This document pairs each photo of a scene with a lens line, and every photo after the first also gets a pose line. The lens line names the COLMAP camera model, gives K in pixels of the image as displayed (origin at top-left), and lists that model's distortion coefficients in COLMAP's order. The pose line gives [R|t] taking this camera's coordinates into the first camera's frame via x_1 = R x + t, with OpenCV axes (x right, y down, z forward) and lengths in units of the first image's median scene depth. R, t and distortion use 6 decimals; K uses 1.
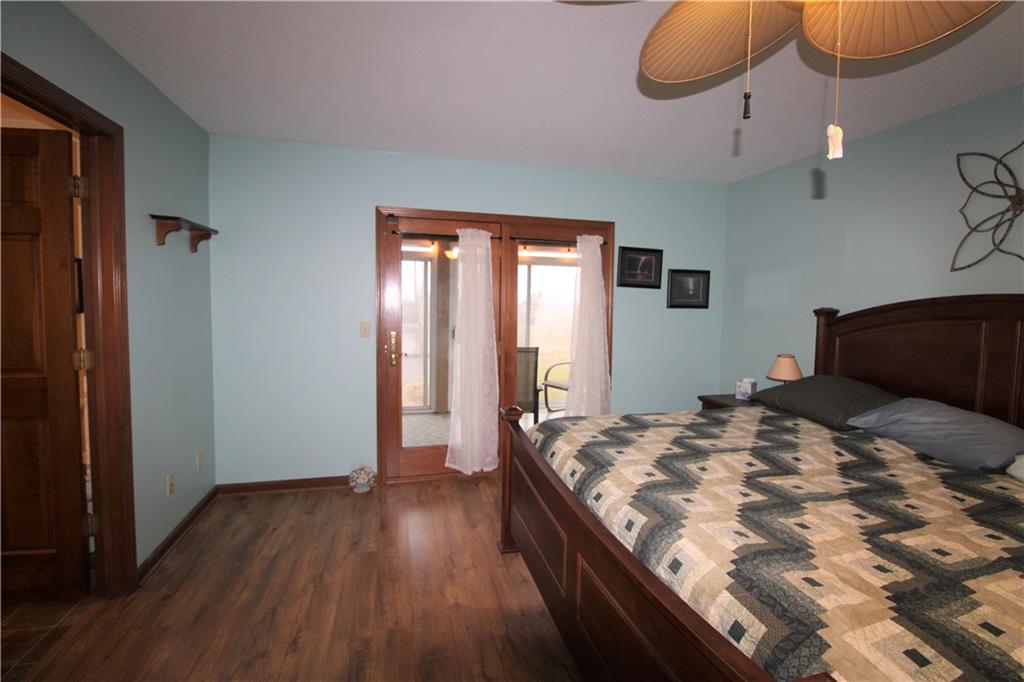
lens RADIAL K [[472.6, 0, 521.9], [0, 472.6, 332.6], [0, 0, 1]] dist [0.000075, -0.013011]
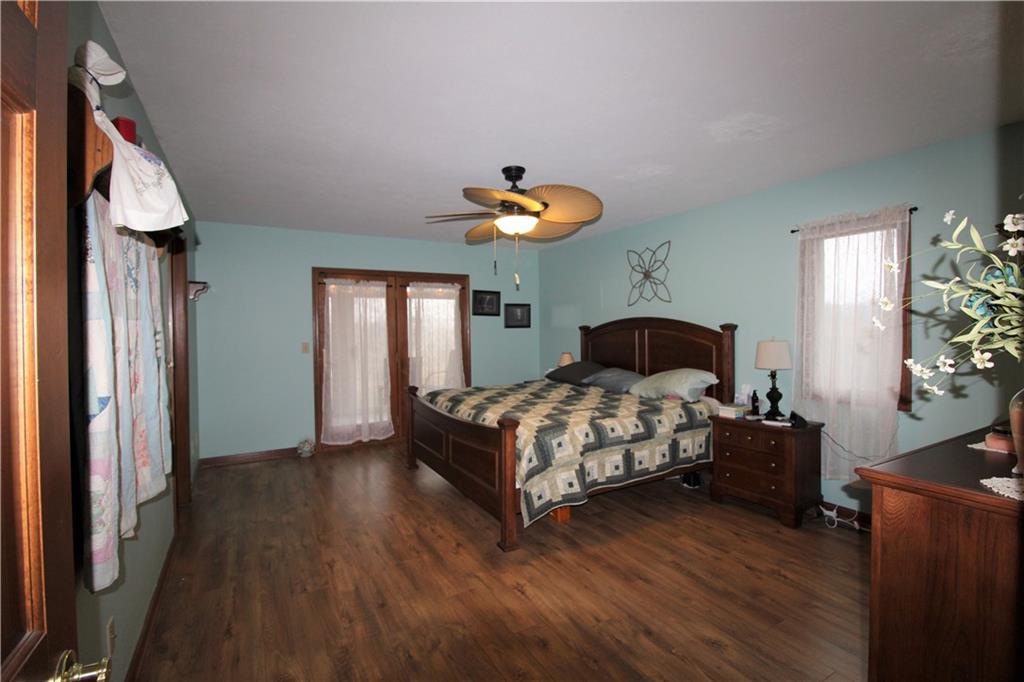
lens RADIAL K [[472.6, 0, 521.9], [0, 472.6, 332.6], [0, 0, 1]] dist [0.000075, -0.013011]
pose [[0.964558, -0.030283, 0.262129, -0.061208], [0.042755, 0.998202, -0.042008, 0.037939], [-0.260386, 0.051726, 0.964118, -0.635411]]
